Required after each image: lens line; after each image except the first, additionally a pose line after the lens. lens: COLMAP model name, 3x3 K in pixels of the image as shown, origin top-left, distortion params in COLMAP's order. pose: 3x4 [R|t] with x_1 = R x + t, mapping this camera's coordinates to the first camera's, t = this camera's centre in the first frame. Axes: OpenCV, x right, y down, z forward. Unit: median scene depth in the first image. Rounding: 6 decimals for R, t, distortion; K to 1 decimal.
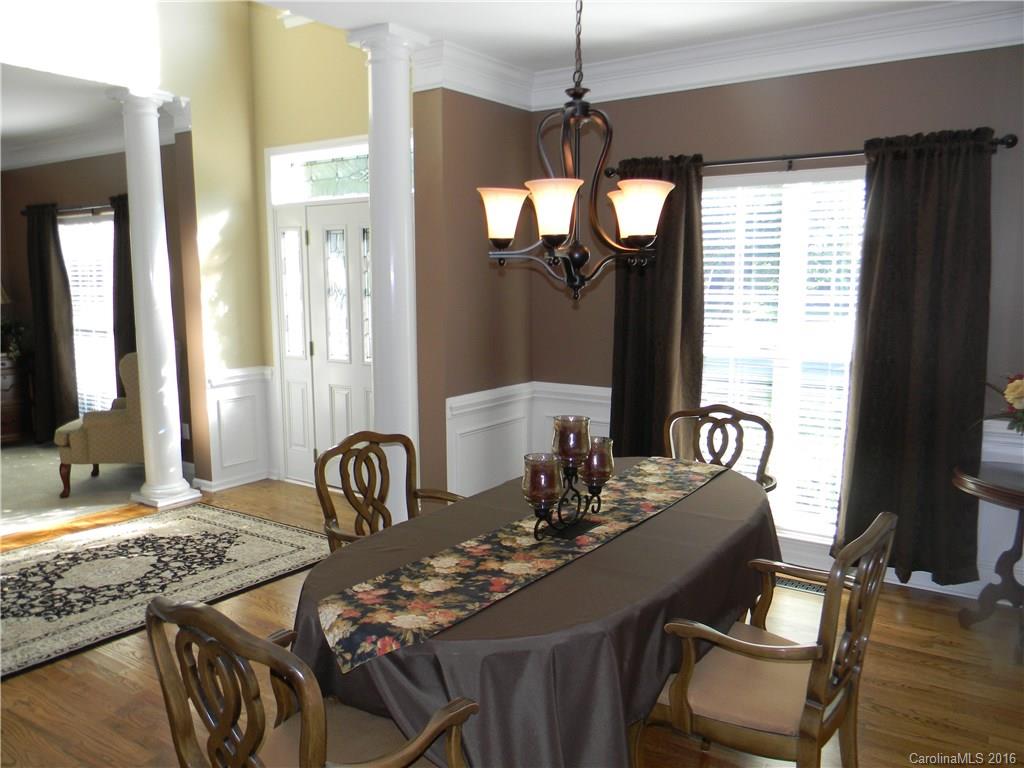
lens RADIAL K [[807.0, 0, 508.6], [0, 807.0, 391.0], [0, 0, 1]] dist [-0.003262, -0.006608]
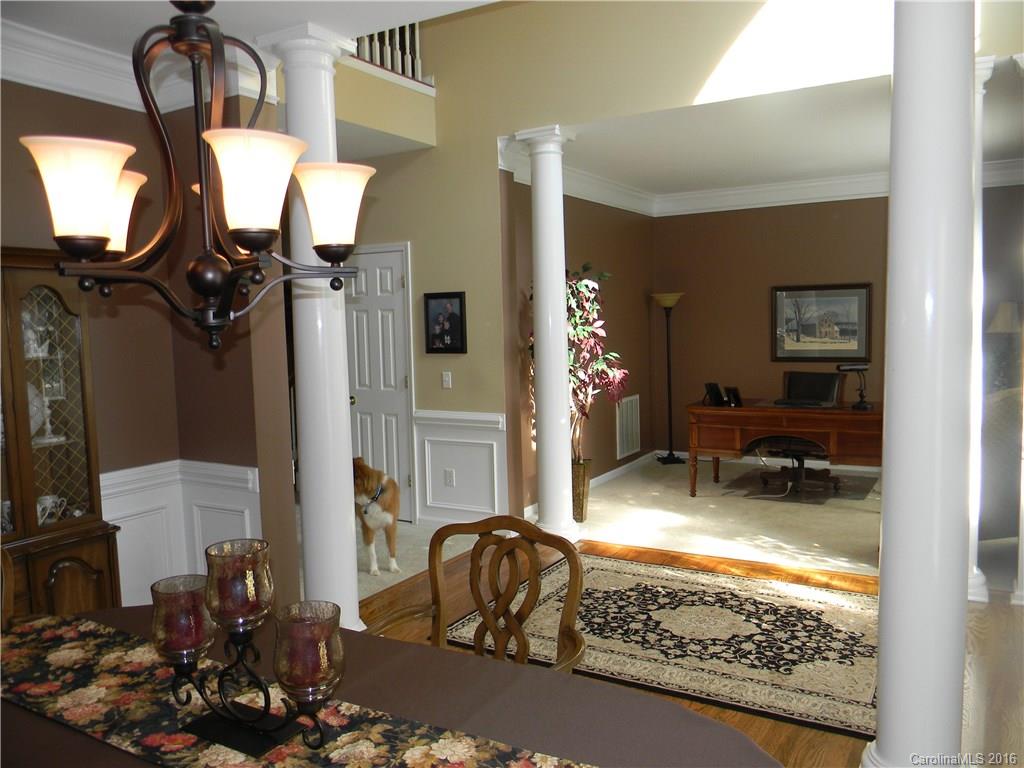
lens RADIAL K [[807.0, 0, 508.9], [0, 807.0, 374.5], [0, 0, 1]] dist [-0.003262, -0.006608]
pose [[0.086455, 0.068000, -0.993932, 0.398475], [-0.118475, 0.991290, 0.057514, -0.089231], [0.989186, 0.112783, 0.093758, 0.654923]]
